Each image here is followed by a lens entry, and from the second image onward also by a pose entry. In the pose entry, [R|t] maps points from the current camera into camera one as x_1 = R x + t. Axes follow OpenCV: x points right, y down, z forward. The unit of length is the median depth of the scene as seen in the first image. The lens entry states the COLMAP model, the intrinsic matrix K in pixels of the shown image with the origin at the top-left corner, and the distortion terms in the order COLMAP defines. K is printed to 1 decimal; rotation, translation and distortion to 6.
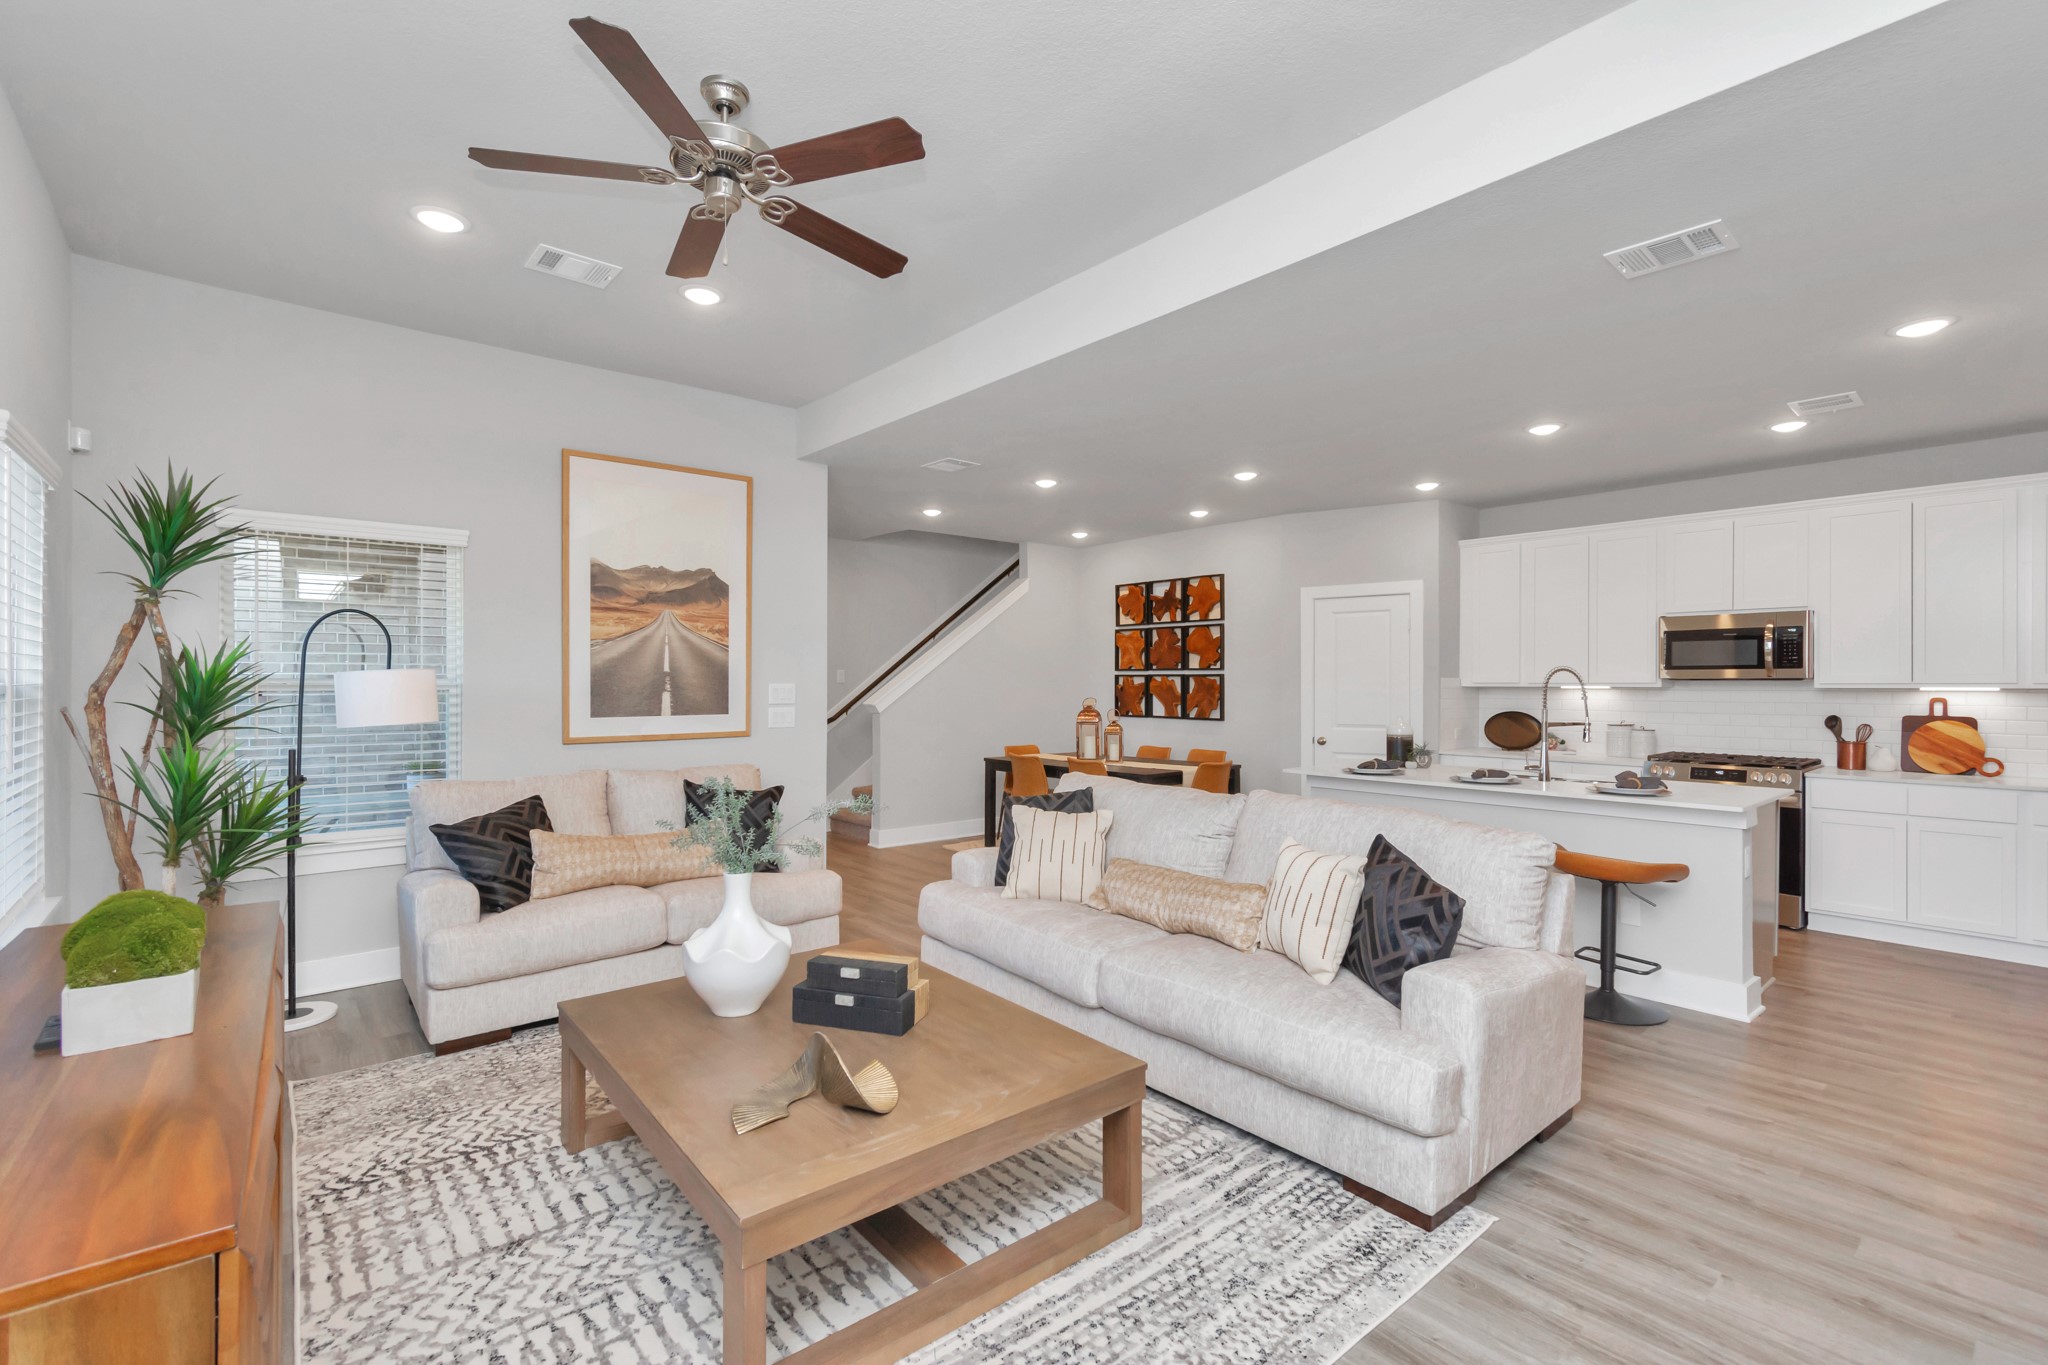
lens RADIAL K [[897.2, 0, 1019.6], [0, 897.2, 684.2], [0, 0, 1]] dist [0.002389, -0.001492]
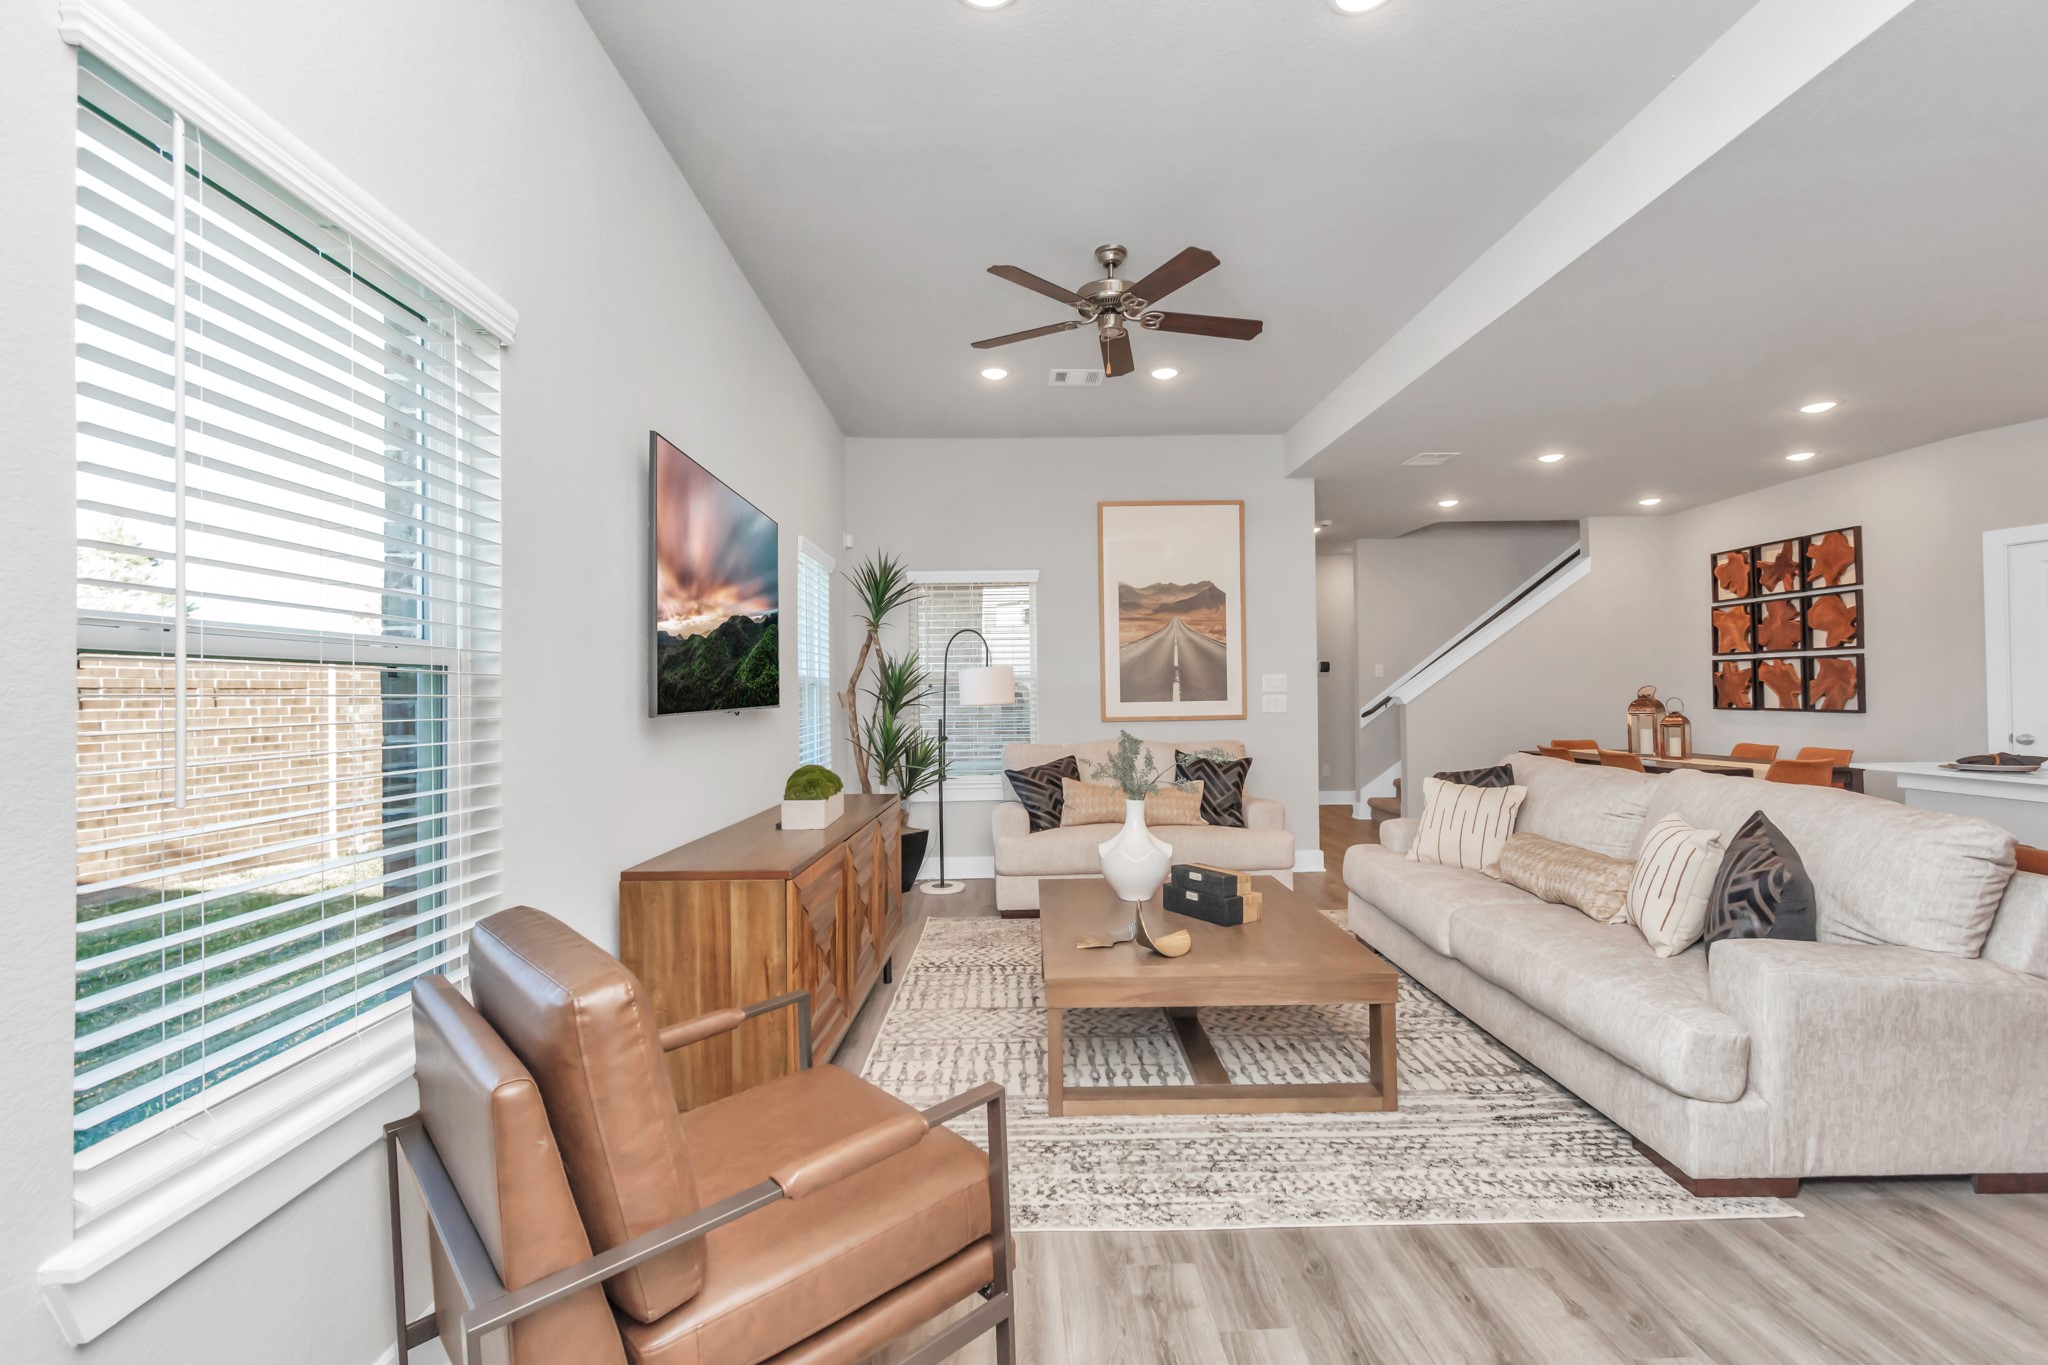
lens RADIAL K [[897.2, 0, 1027.2], [0, 897.2, 685.2], [0, 0, 1]] dist [0.002389, -0.001492]
pose [[0.774538, -0.016749, -0.632306, 0.351760], [0.012524, 0.999859, -0.011144, 0.035555], [0.632403, 0.000712, 0.774639, -0.150360]]
